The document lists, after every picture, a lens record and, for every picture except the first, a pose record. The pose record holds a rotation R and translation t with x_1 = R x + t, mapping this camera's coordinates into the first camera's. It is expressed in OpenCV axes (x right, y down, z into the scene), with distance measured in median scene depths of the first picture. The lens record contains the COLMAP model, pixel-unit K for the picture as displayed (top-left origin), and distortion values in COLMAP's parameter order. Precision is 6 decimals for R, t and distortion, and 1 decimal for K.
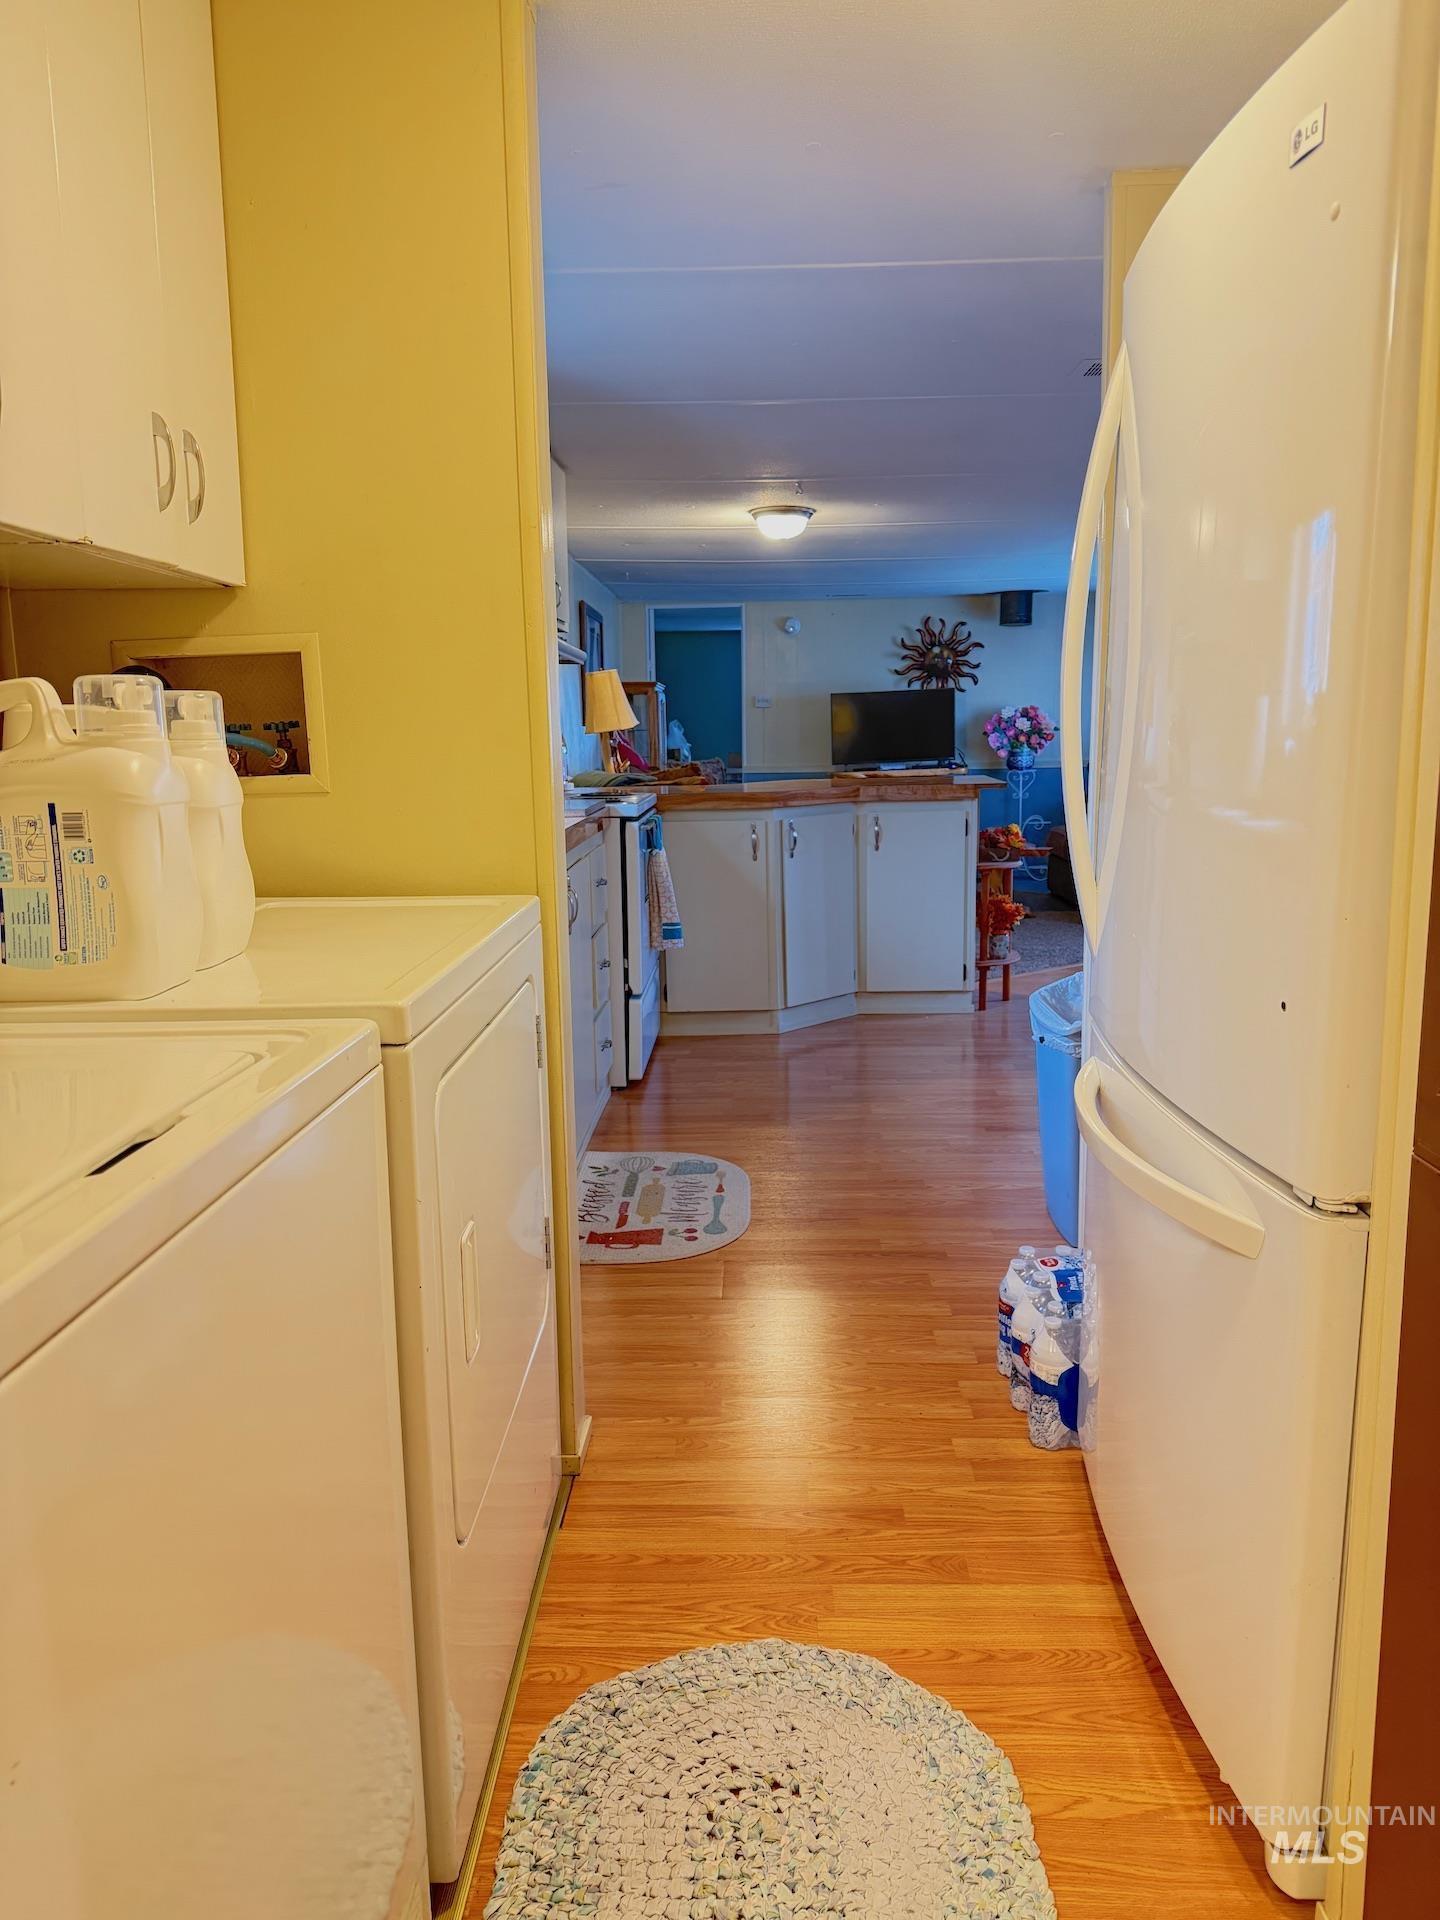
lens RADIAL K [[1339.4, 0, 691.9], [0, 1339.4, 978.9], [0, 0, 1]] dist [0.069603, -0.083905]
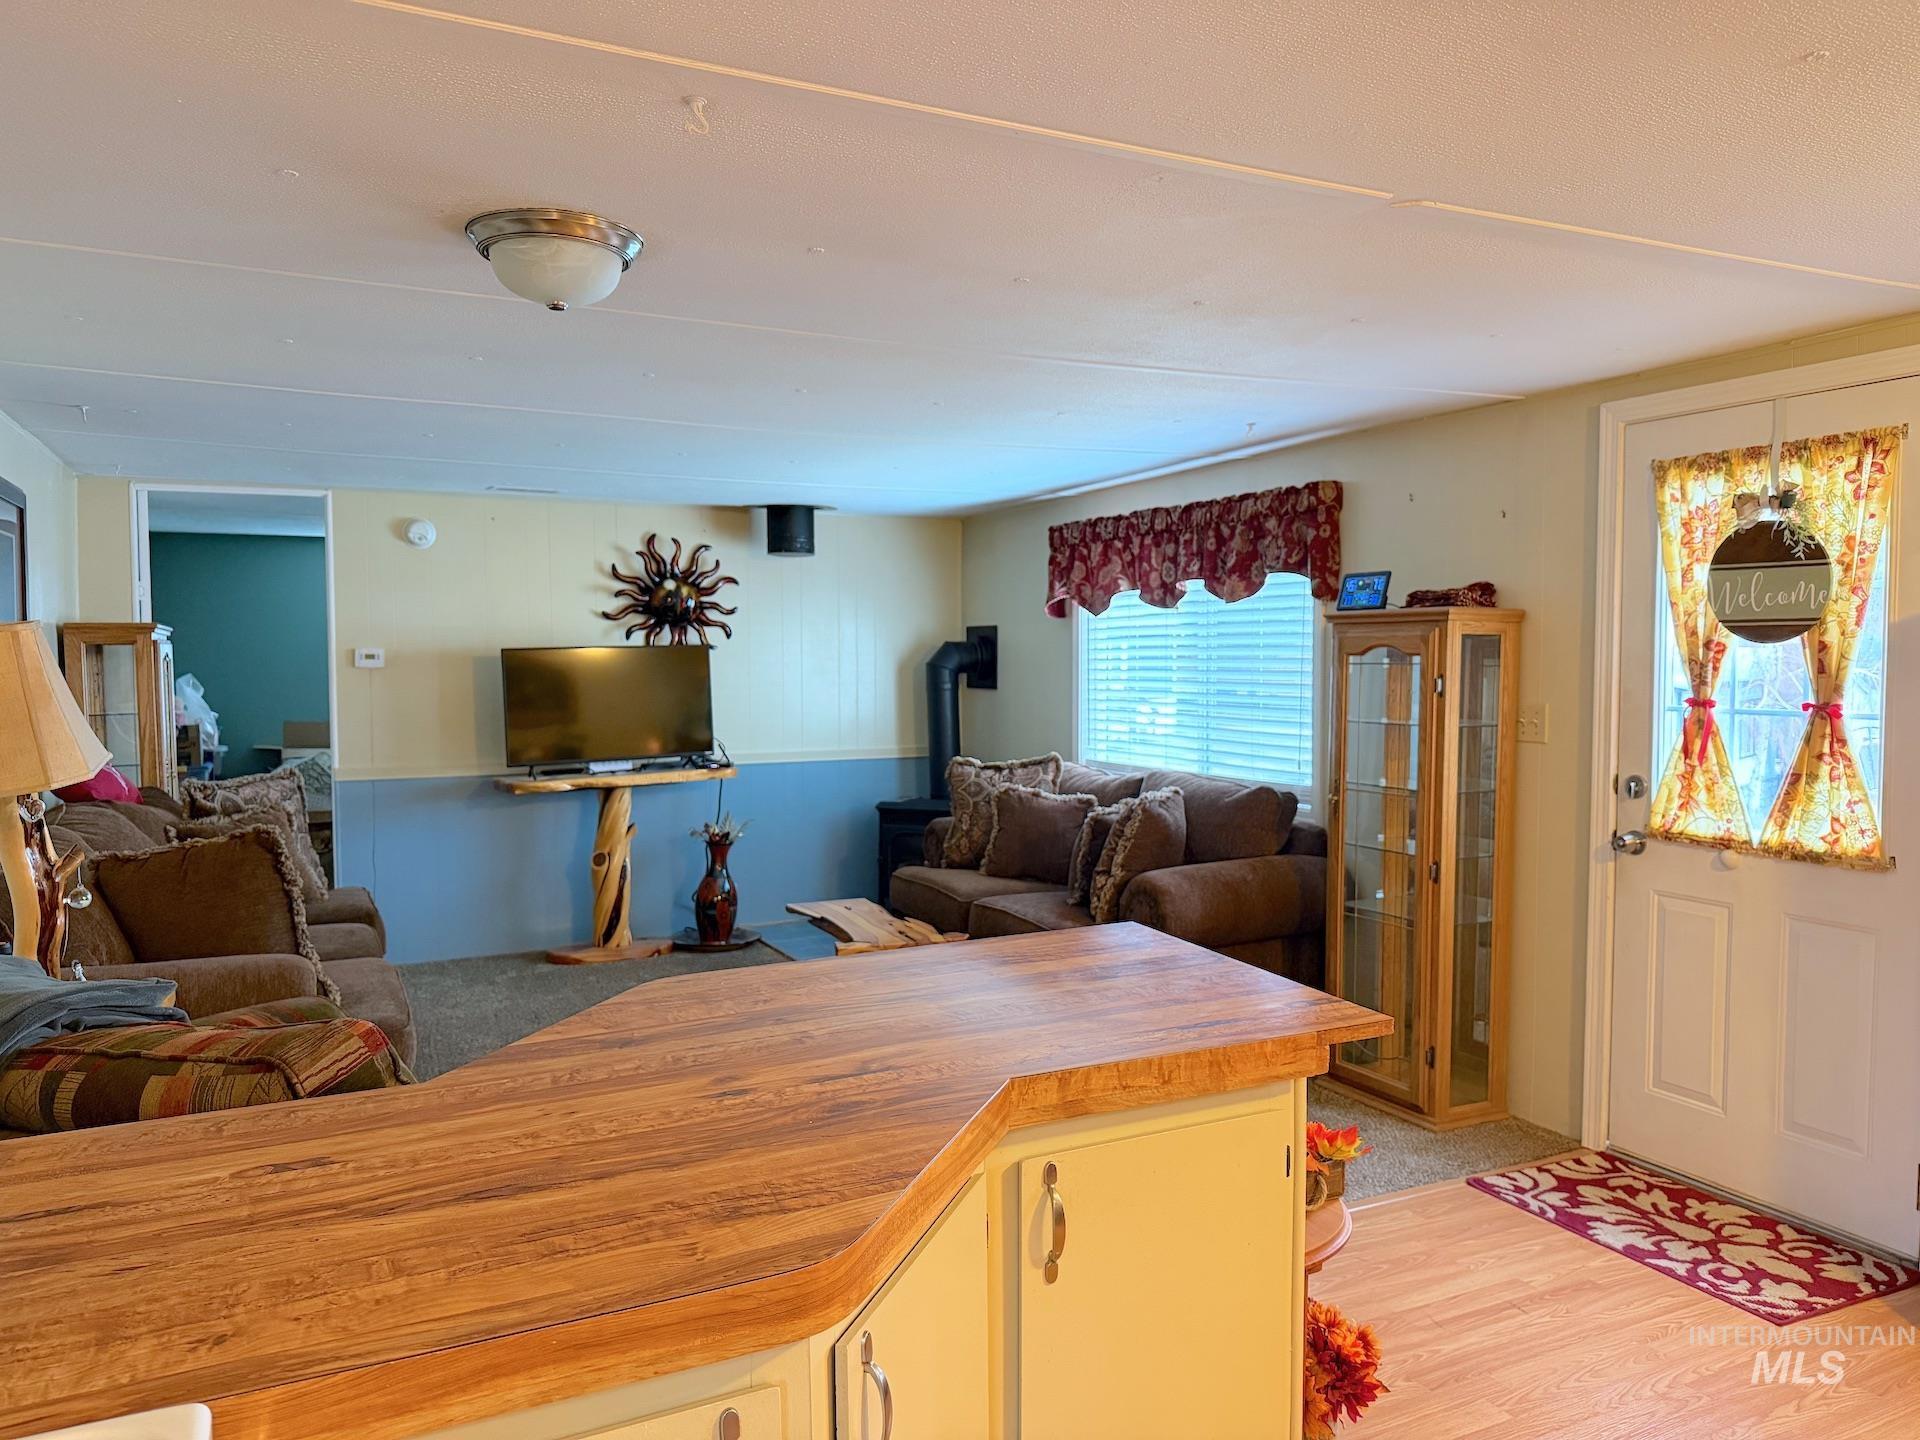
lens RADIAL K [[1339.4, 0, 964.9], [0, 1339.4, 717.3], [0, 0, 1]] dist [0.069603, -0.083905]
pose [[0.868901, -0.009942, 0.494887, -0.014051], [0.075896, 0.990652, -0.113353, -0.100553], [-0.489134, 0.136052, 0.861532, 0.396423]]
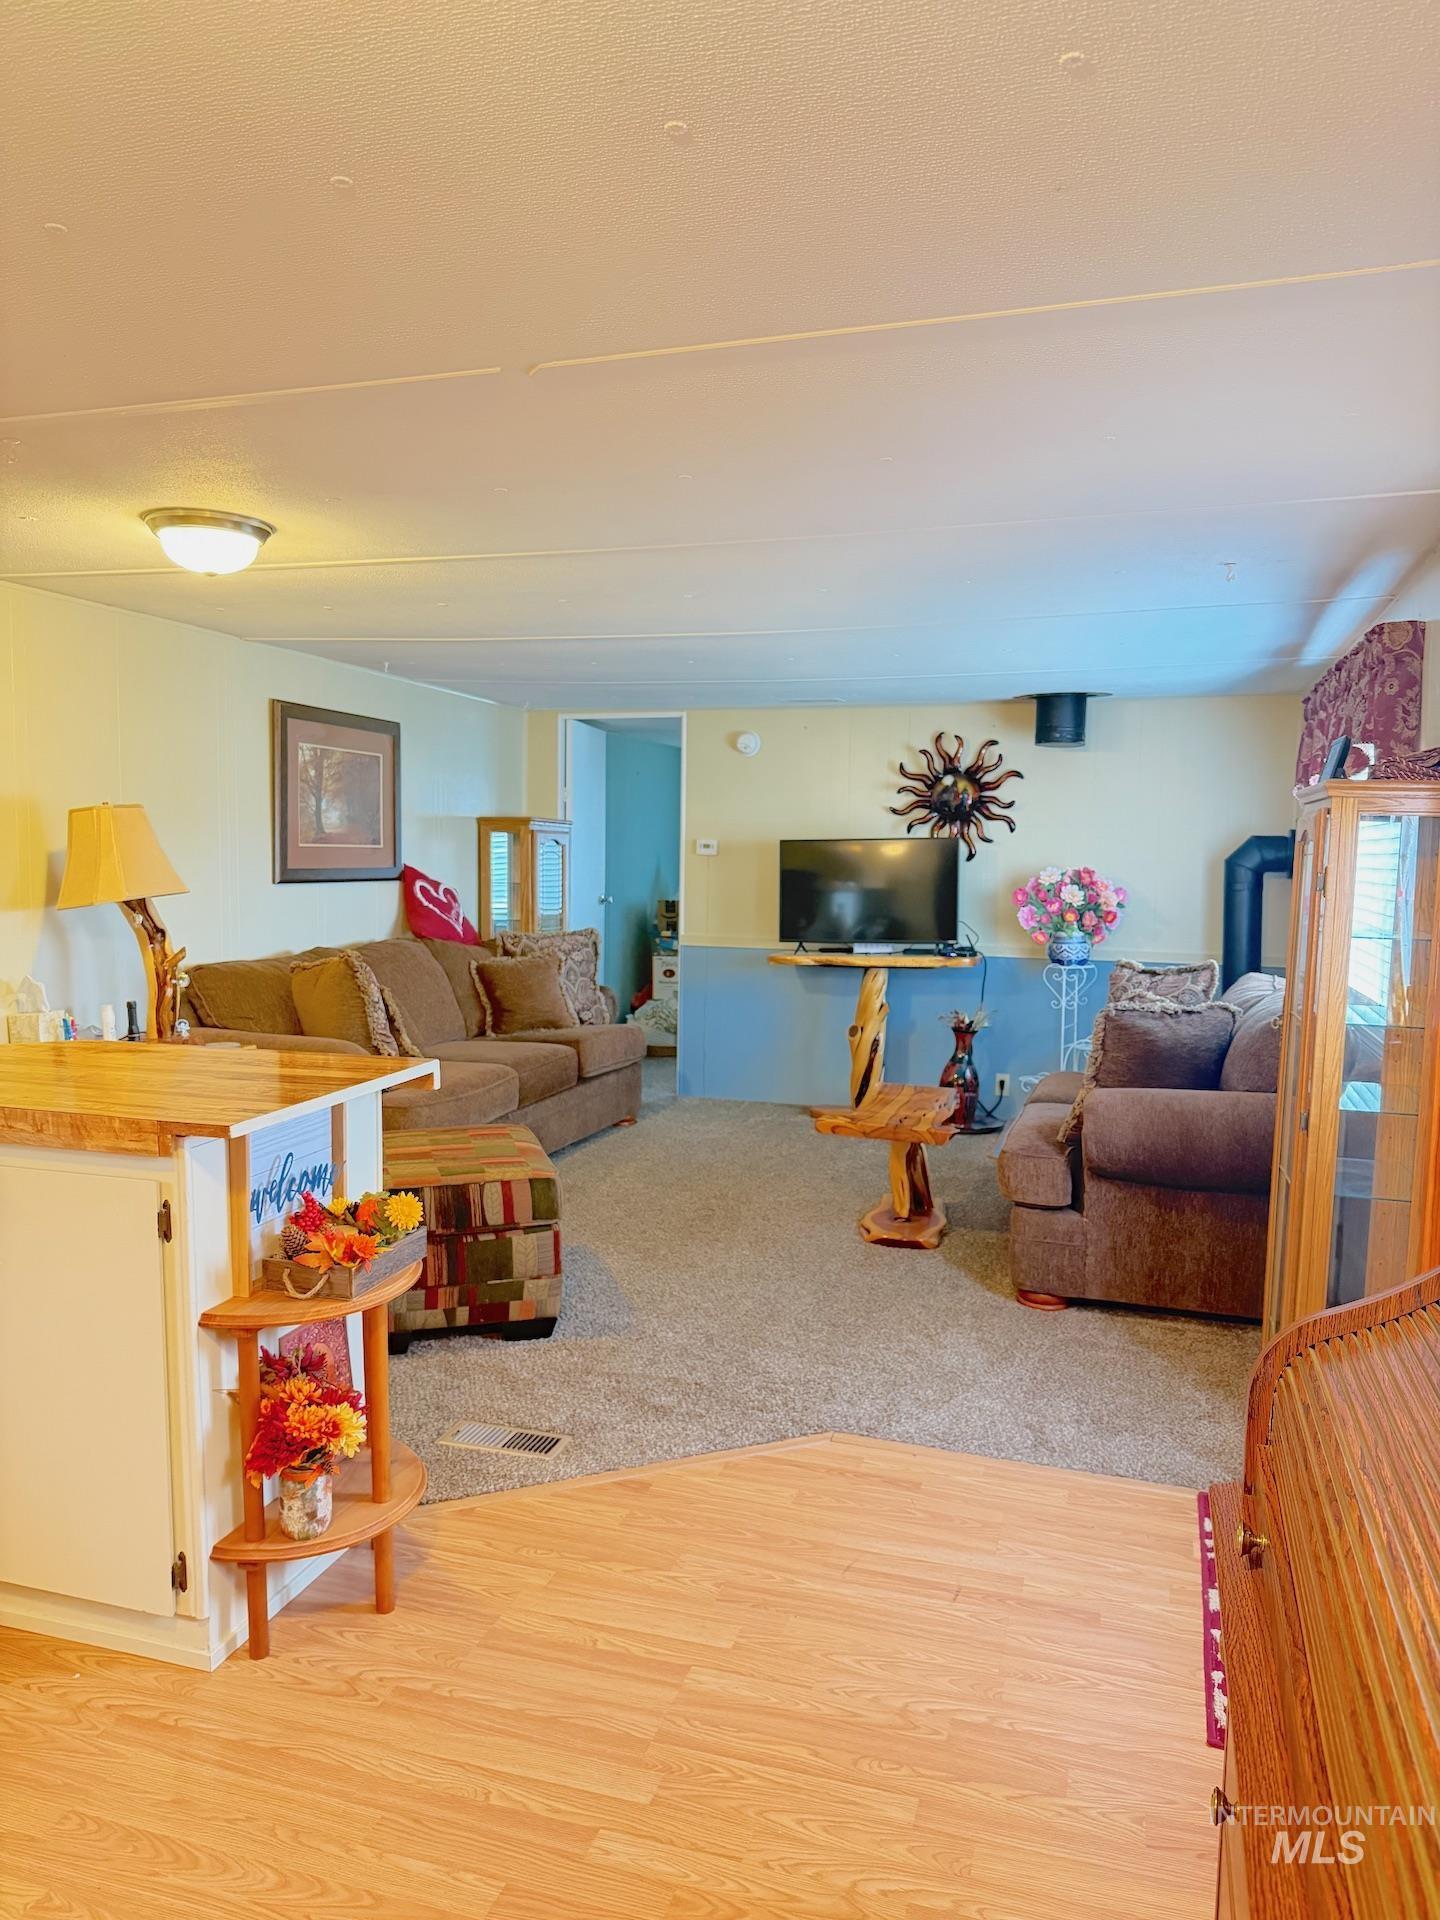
lens RADIAL K [[1339.4, 0, 705.6], [0, 1339.4, 961.2], [0, 0, 1]] dist [0.069603, -0.083905]
pose [[0.964882, 0.050655, -0.257754, 0.246953], [-0.074761, 0.993607, -0.084592, -0.090695], [0.251821, 0.100891, 0.962500, 0.340612]]
